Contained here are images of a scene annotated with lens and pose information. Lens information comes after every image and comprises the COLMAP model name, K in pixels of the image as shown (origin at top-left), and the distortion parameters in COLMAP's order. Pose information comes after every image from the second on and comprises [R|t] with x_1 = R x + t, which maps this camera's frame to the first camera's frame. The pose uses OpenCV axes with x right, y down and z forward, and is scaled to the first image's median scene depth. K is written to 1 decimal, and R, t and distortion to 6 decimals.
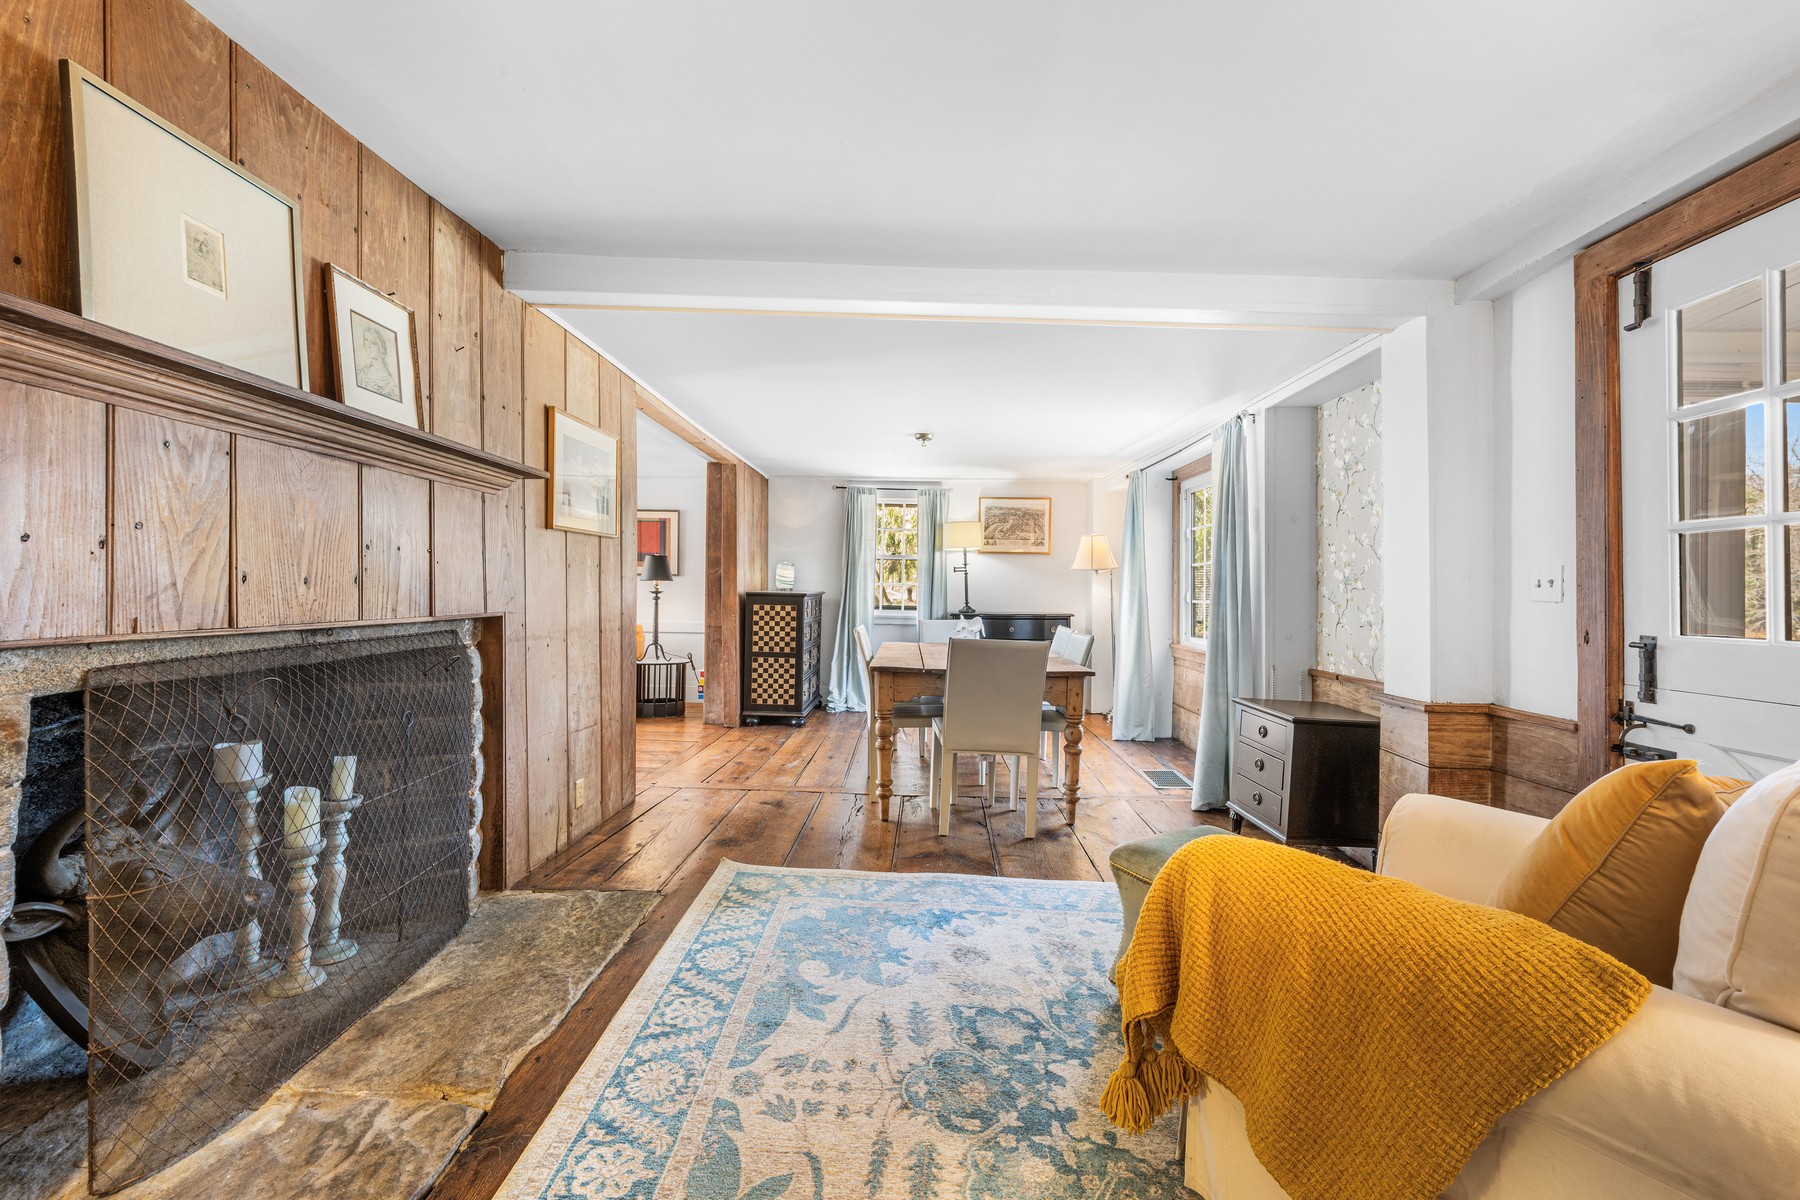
lens RADIAL K [[721.5, 0, 891.7], [0, 721.5, 594.3], [0, 0, 1]] dist [0.001685, -0.000234]
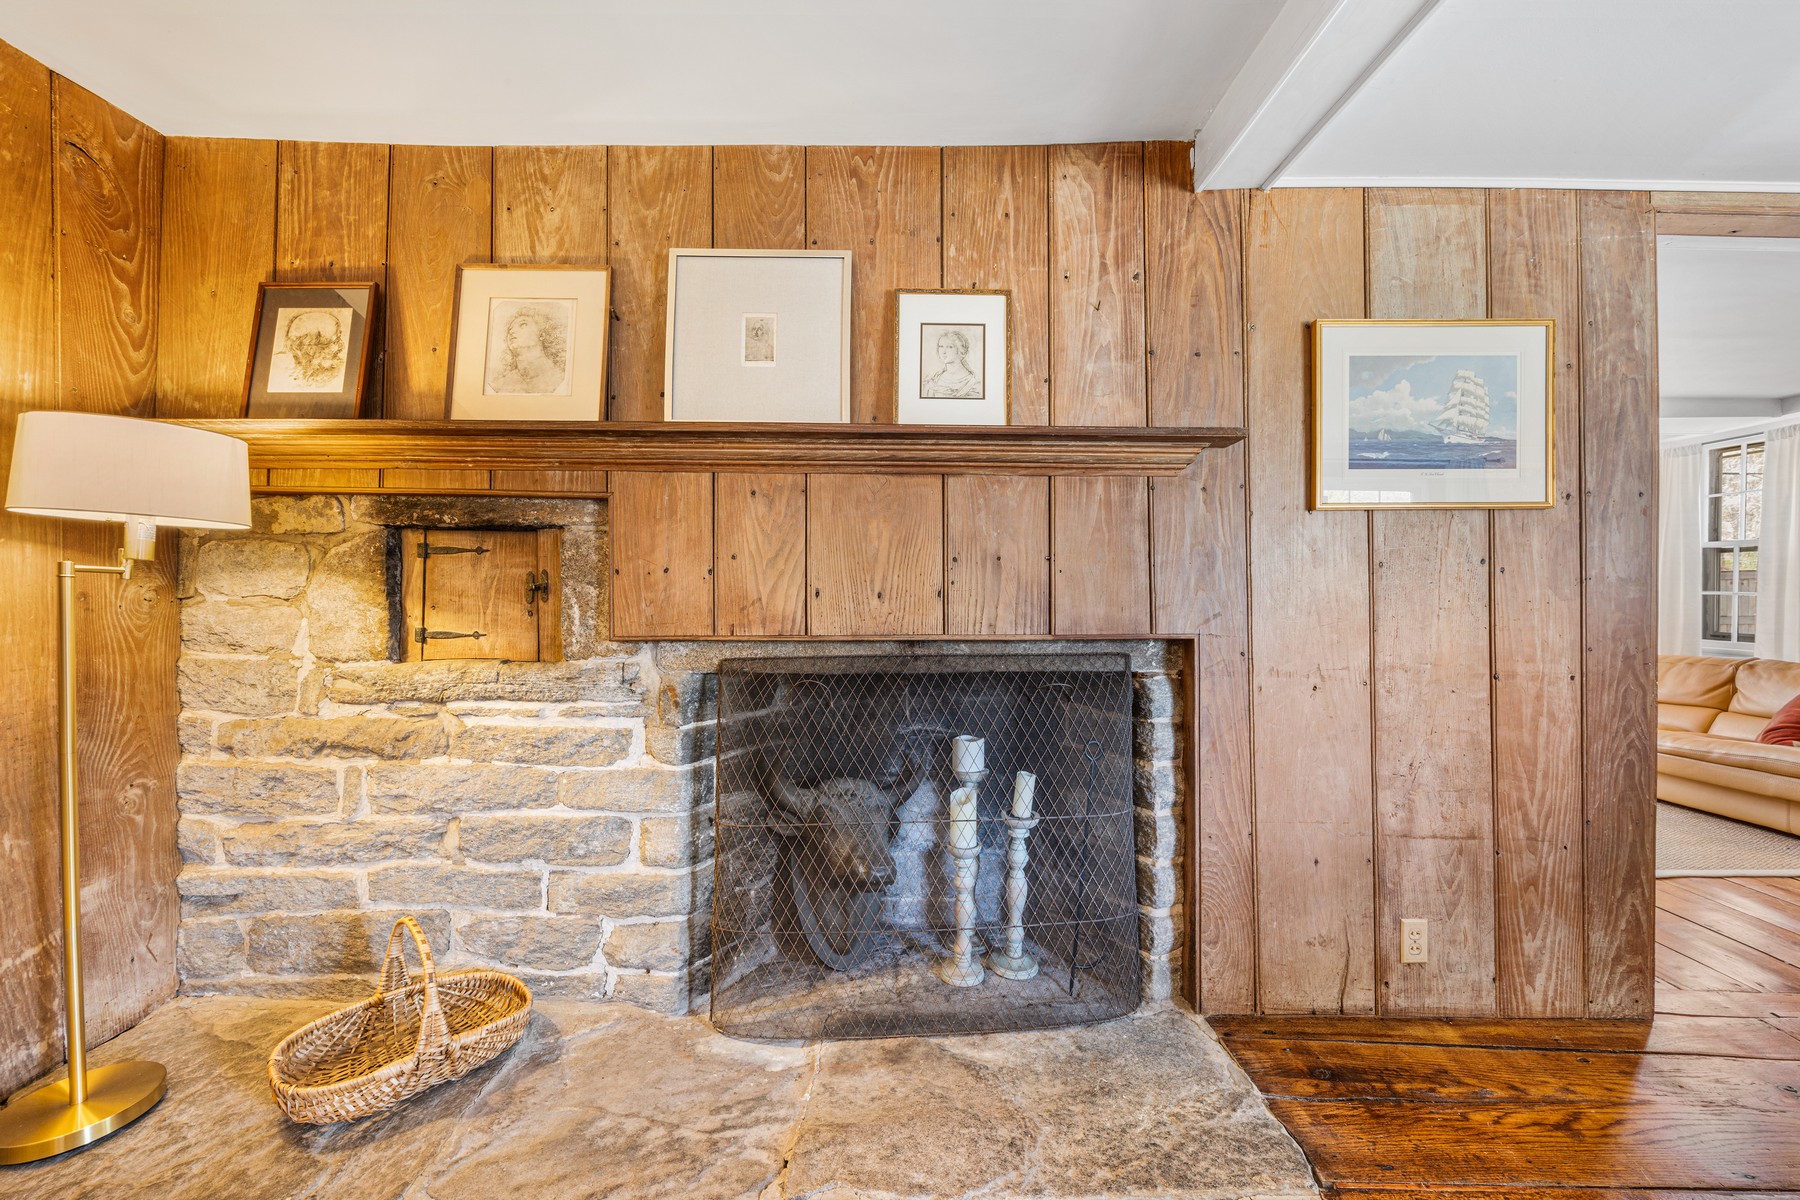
lens RADIAL K [[721.5, 0, 896.7], [0, 721.5, 600.9], [0, 0, 1]] dist [0.001685, -0.000234]
pose [[0.053248, 0.004007, -0.998573, 0.226431], [-0.005873, 0.999976, 0.003700, -0.012474], [0.998564, 0.005668, 0.053270, 0.832773]]
